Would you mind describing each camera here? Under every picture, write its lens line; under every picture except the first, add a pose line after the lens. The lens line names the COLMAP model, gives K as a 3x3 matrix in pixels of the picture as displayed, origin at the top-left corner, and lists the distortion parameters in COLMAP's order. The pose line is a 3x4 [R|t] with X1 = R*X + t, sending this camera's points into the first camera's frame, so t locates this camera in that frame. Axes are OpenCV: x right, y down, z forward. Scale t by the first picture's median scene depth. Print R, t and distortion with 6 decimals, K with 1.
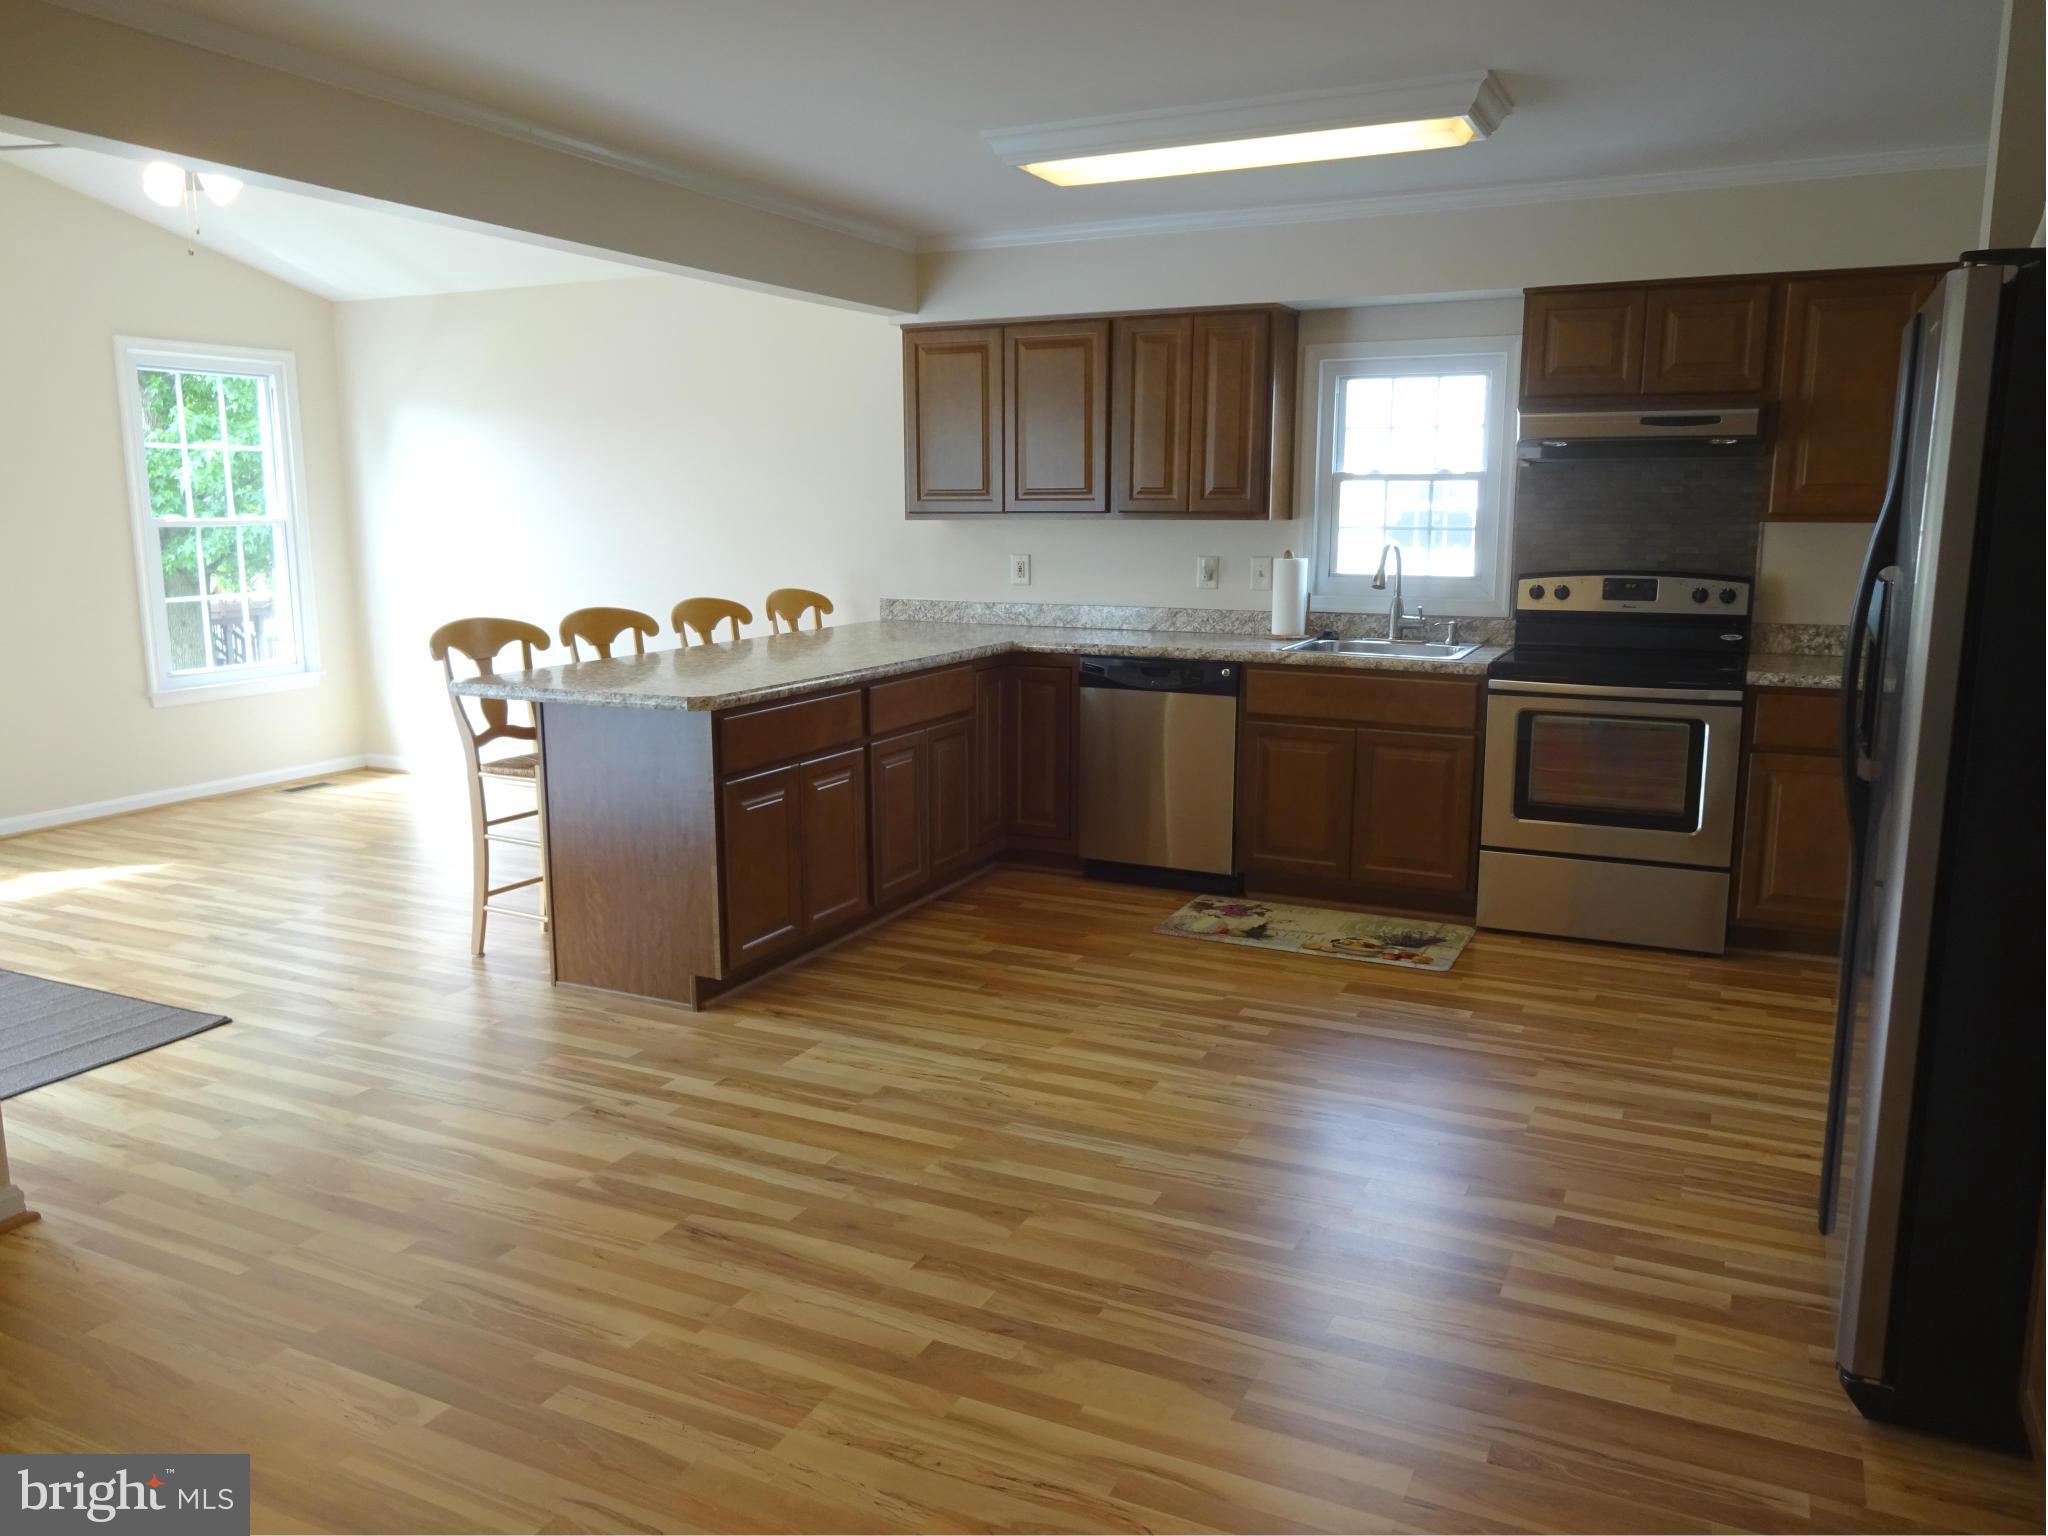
lens RADIAL K [[1534.4, 0, 1024.0], [0, 1534.4, 768.0], [0, 0, 1]] dist [-0.002695, -0.003584]
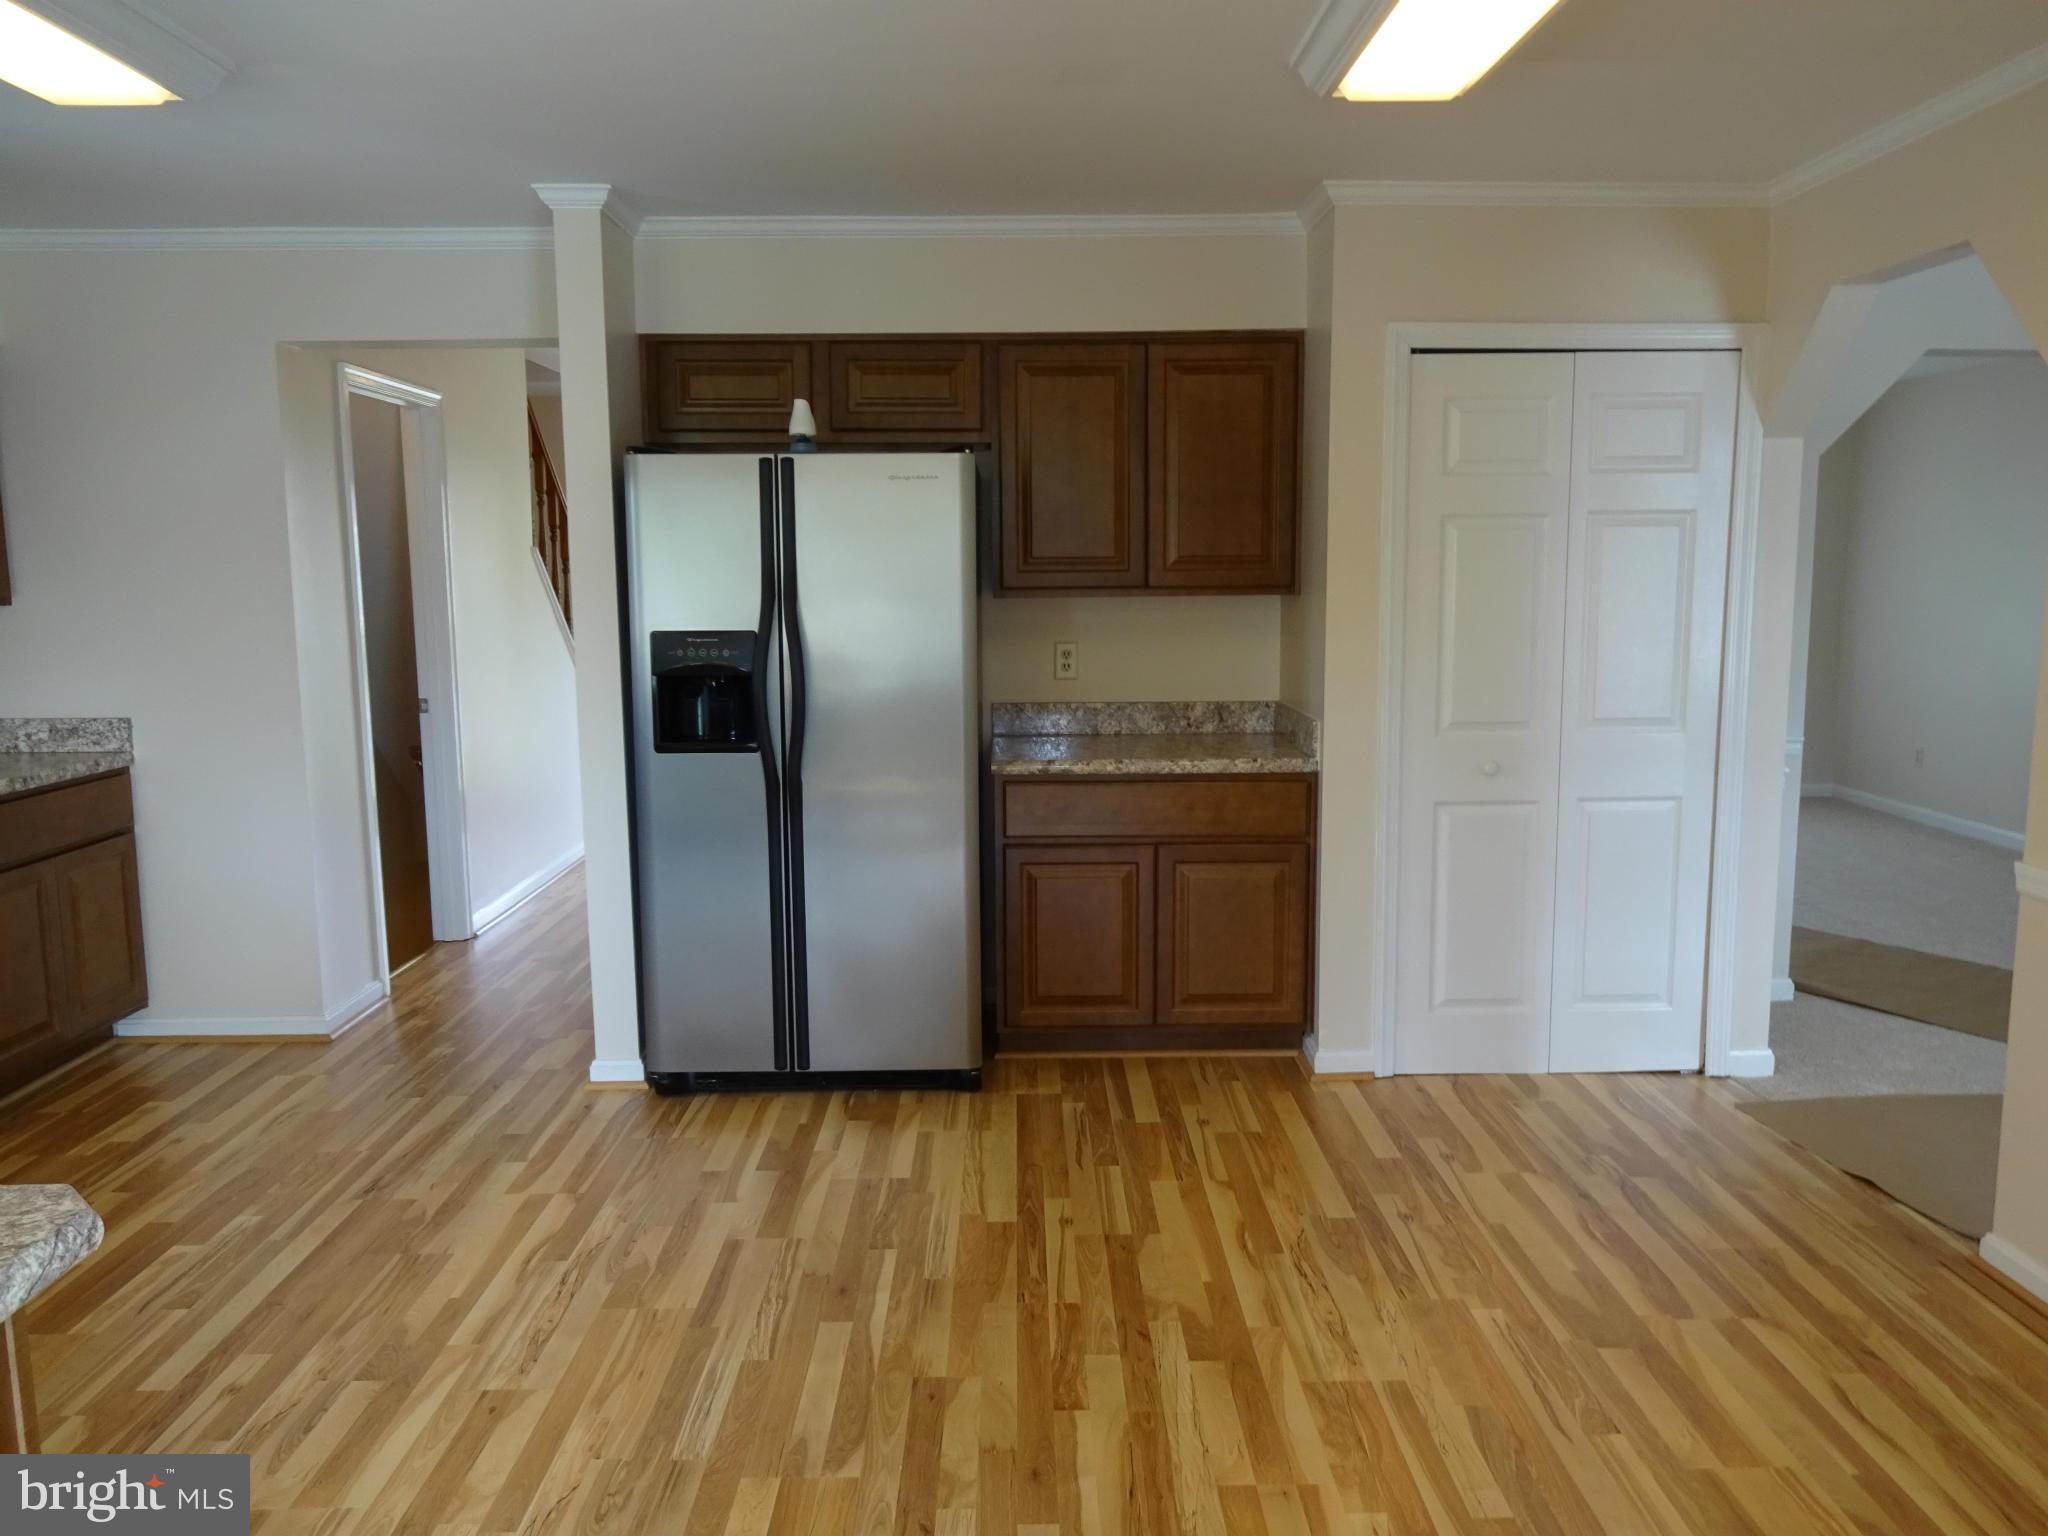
lens RADIAL K [[1524.0, 0, 1029.5], [0, 1524.0, 805.0], [0, 0, 1]] dist [0.000318, 0.000767]
pose [[-0.453166, -0.134440, 0.881230, -0.466556], [0.163748, 0.959186, 0.230539, -0.136293], [-0.876258, 0.248772, -0.412656, 0.753964]]
